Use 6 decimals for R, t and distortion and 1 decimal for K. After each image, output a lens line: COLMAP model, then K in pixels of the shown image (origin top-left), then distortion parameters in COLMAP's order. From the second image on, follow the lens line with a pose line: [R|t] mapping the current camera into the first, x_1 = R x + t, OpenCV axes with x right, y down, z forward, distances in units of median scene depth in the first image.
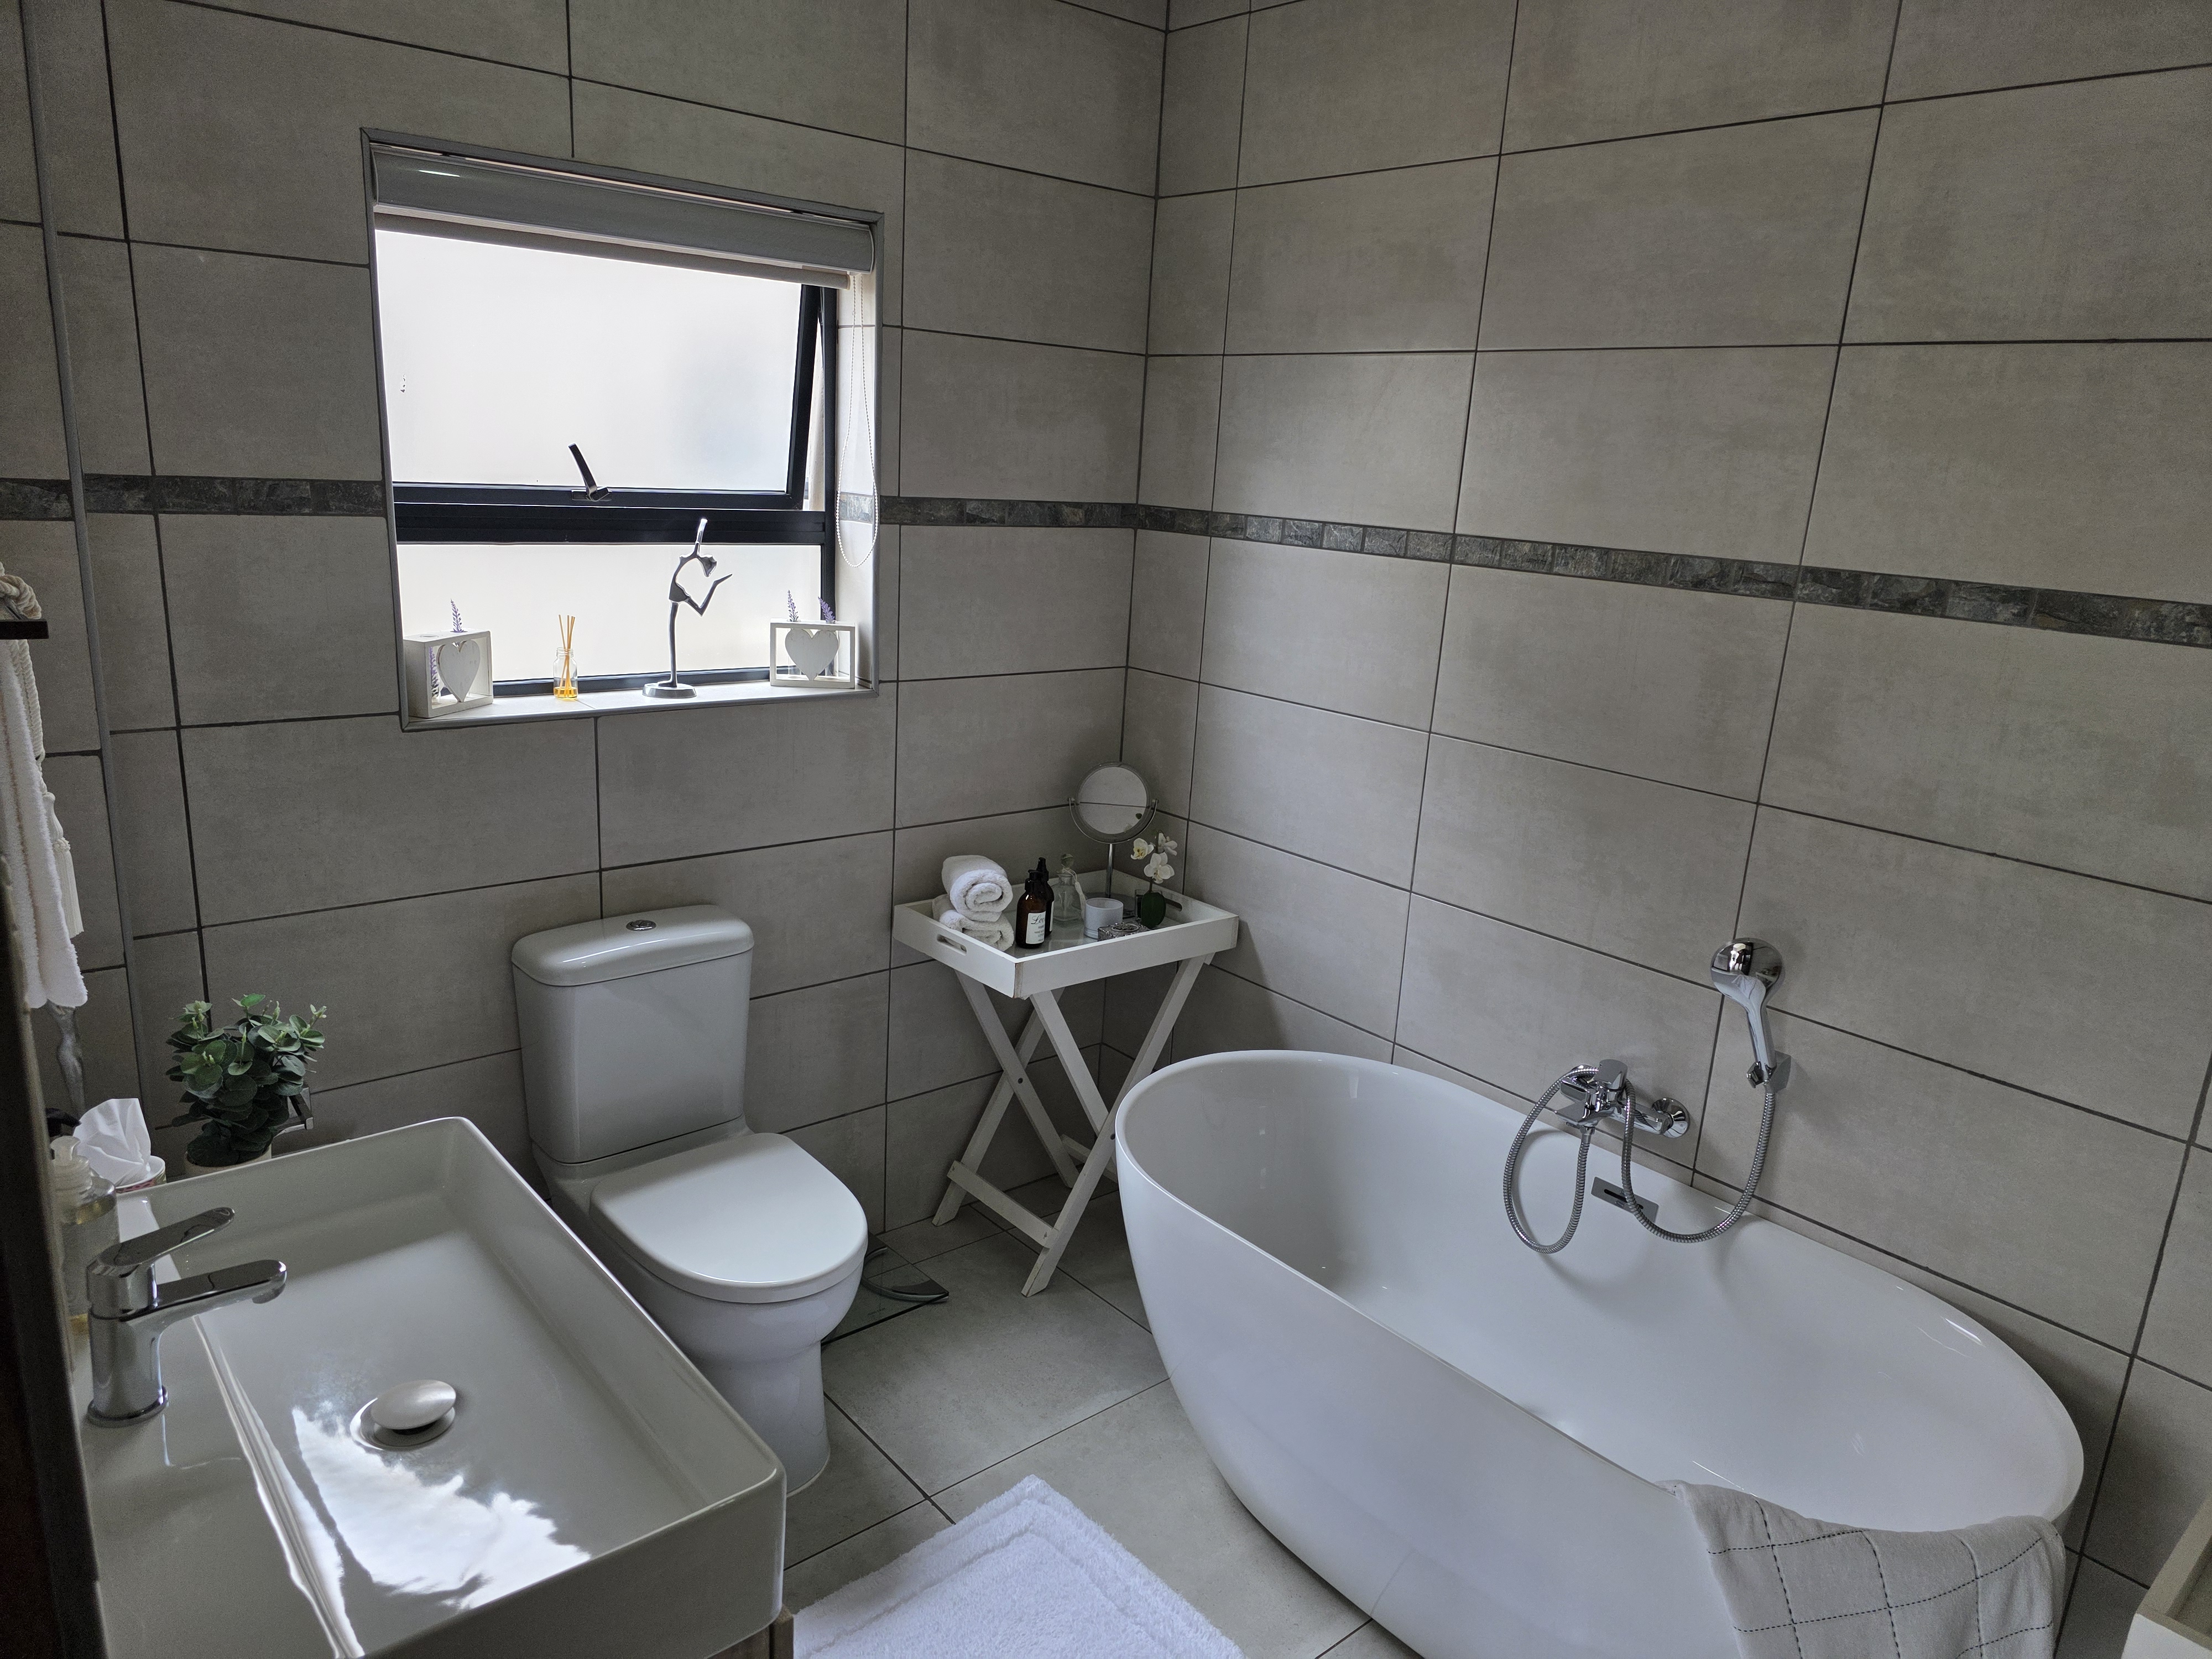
lens RADIAL K [[1482.5, 0, 1090.7], [0, 1482.5, 844.3], [0, 0, 1]] dist [0.066602, -0.061352]
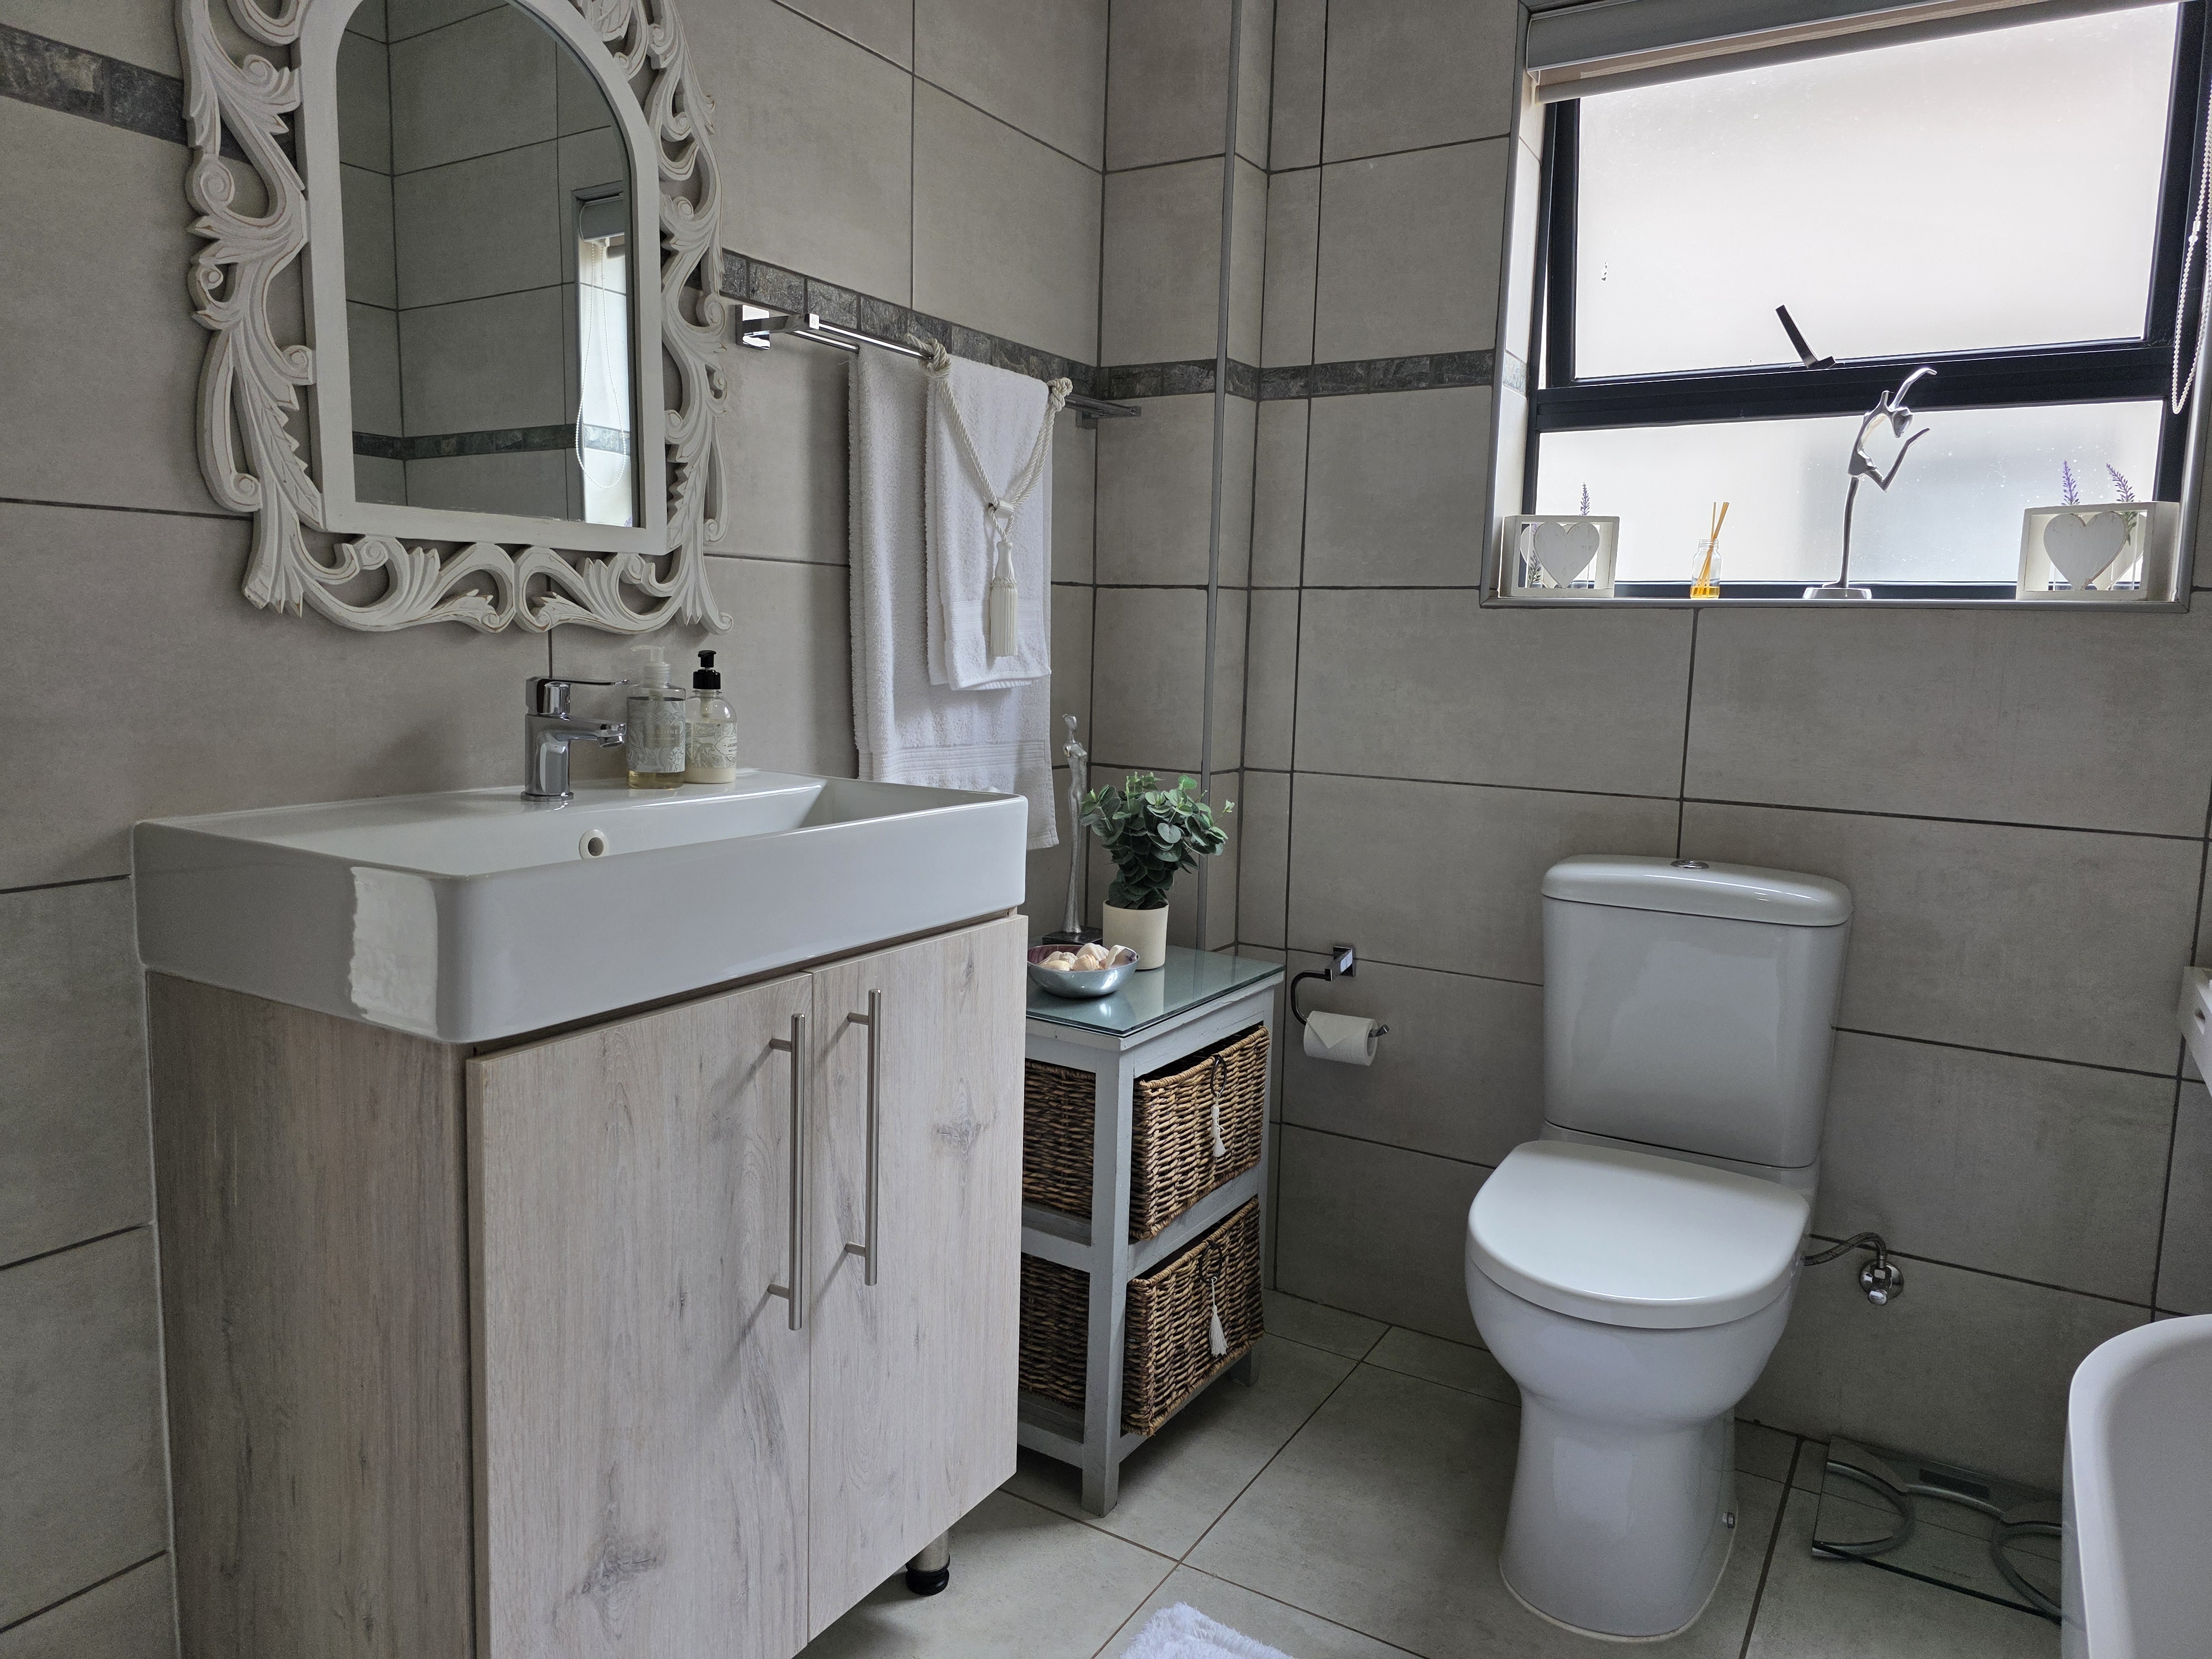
lens RADIAL K [[1482.5, 0, 1095.0], [0, 1482.5, 818.5], [0, 0, 1]] dist [0.066602, -0.061352]
pose [[0.321883, 0.073607, -0.943914, 0.386698], [-0.254683, 0.966957, -0.011445, 0.132733], [0.911881, 0.244083, 0.329994, 0.484380]]
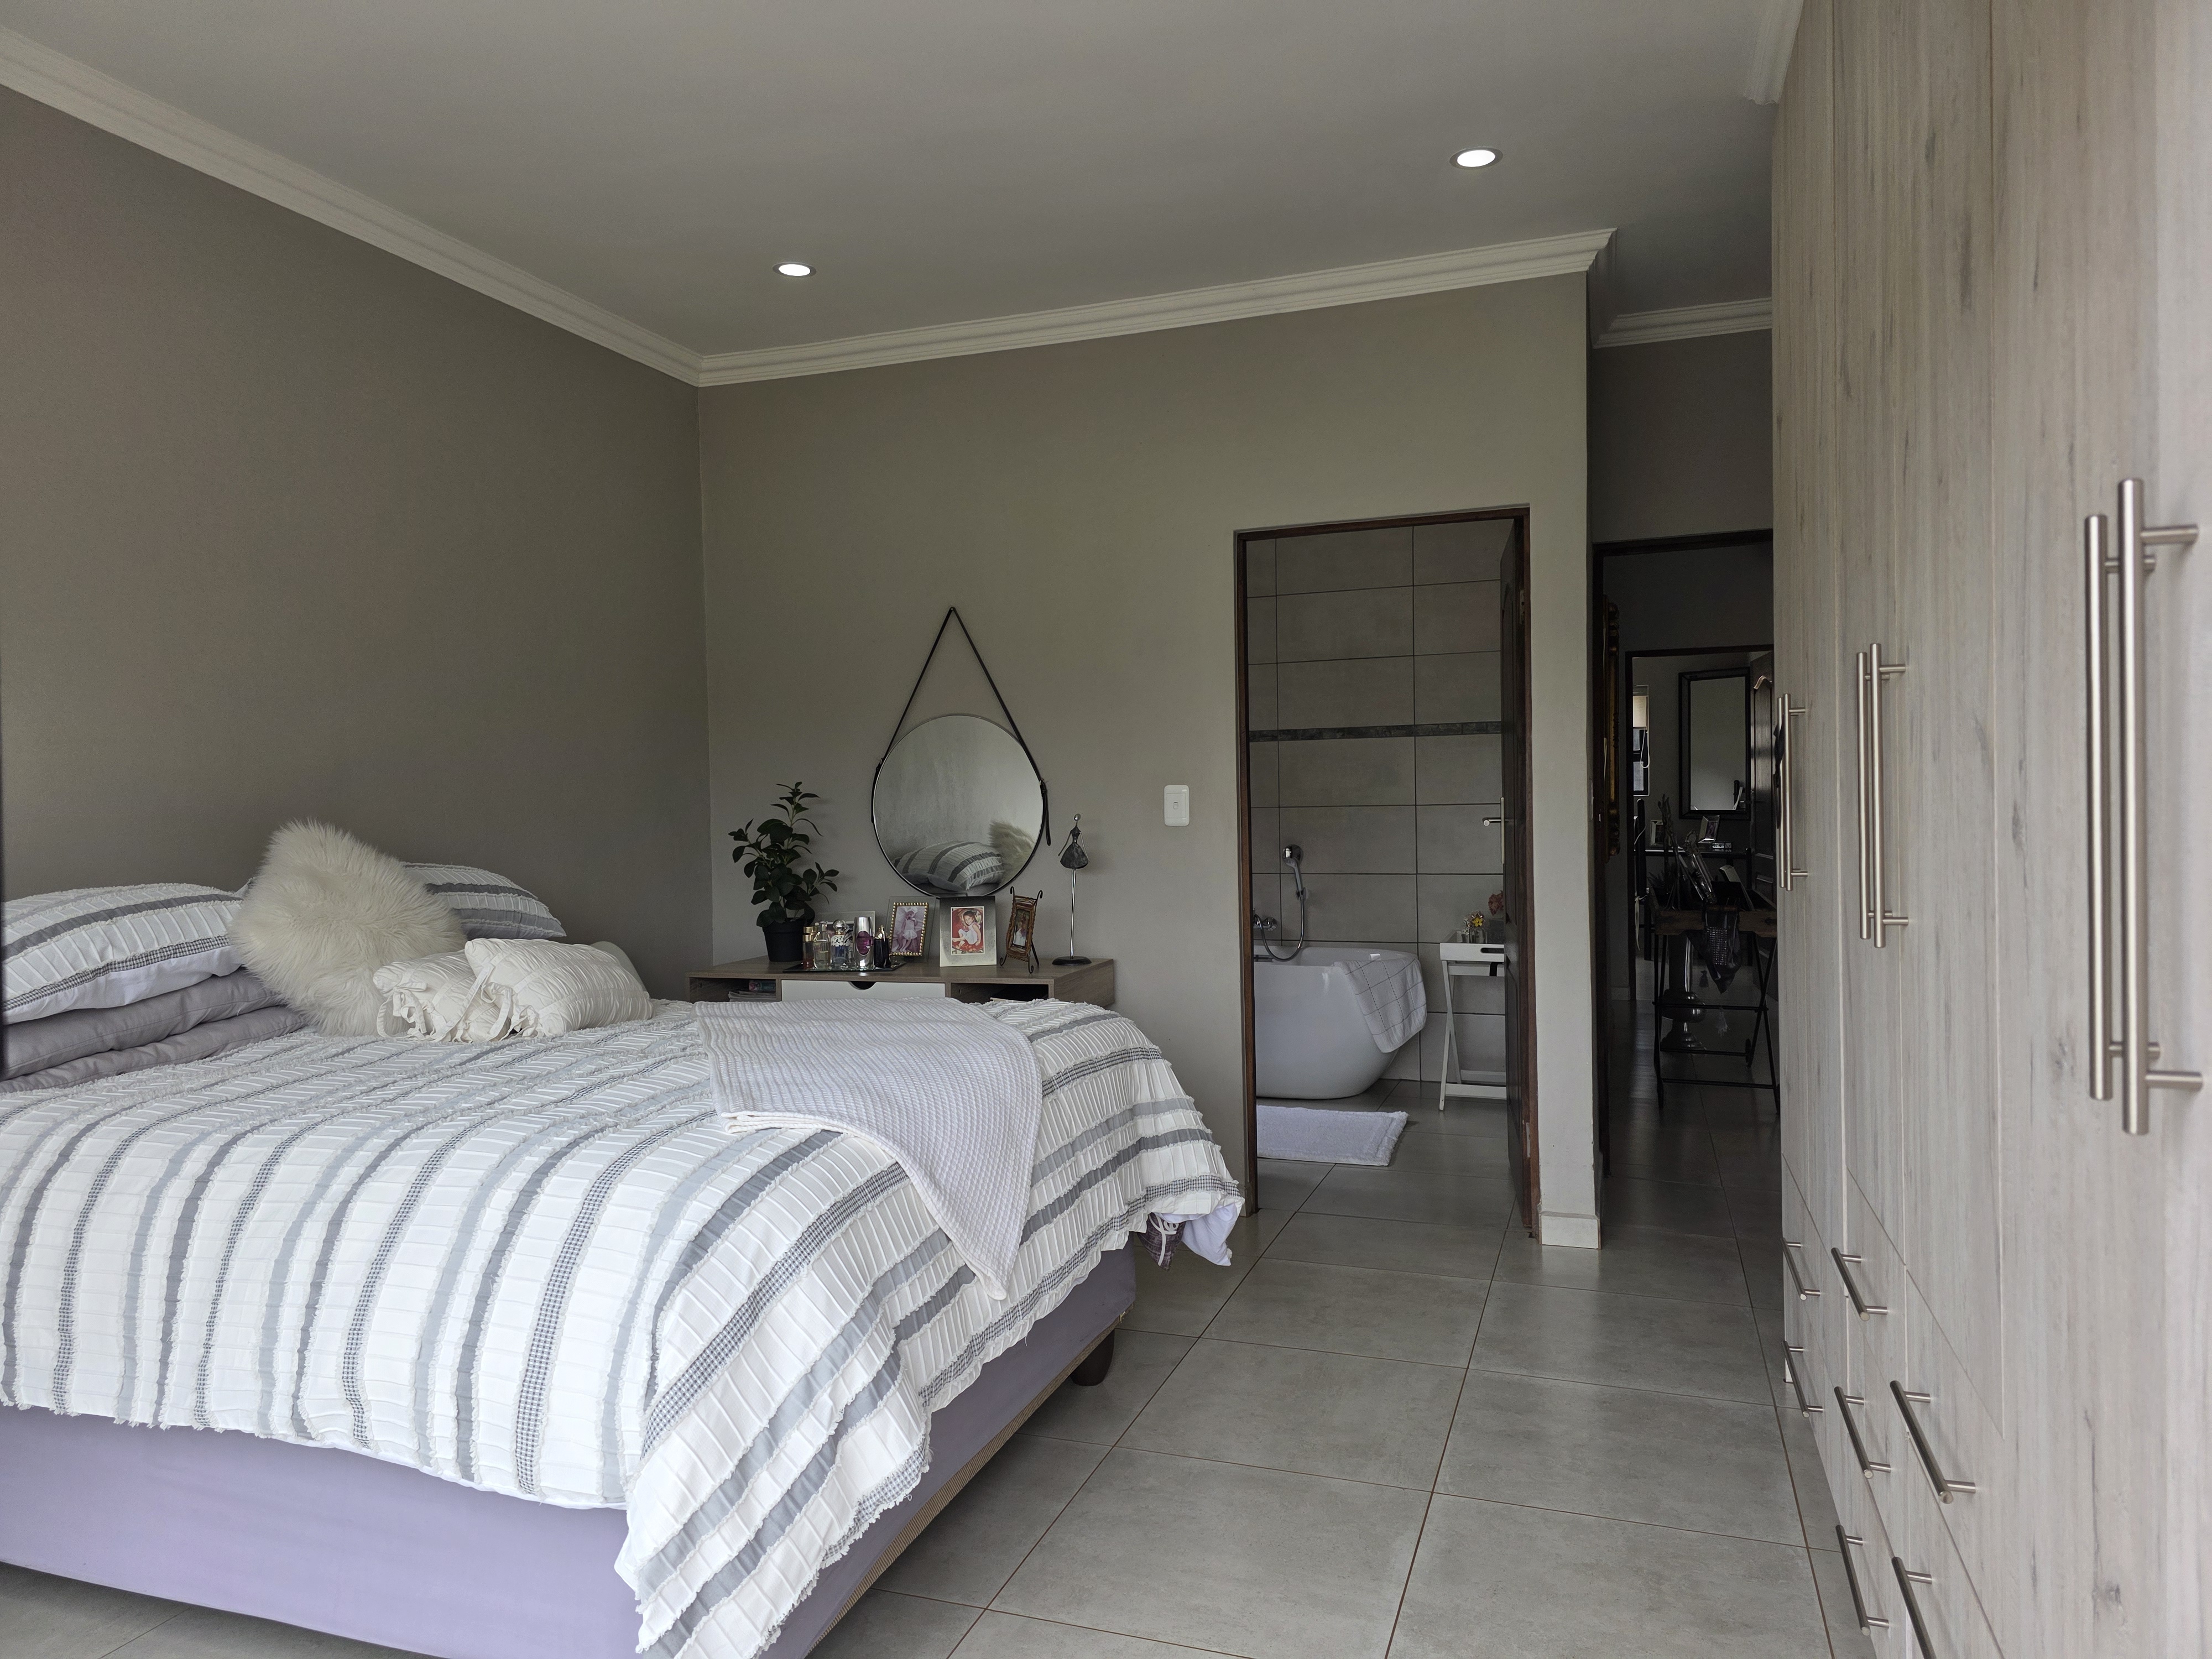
lens RADIAL K [[1482.5, 0, 1088.9], [0, 1482.5, 840.5], [0, 0, 1]] dist [0.066602, -0.061352]
pose [[0.863773, -0.086402, 0.496418, -1.314556], [0.194225, 0.966150, -0.169794, 0.448312], [-0.464944, 0.243080, 0.851316, -1.289483]]
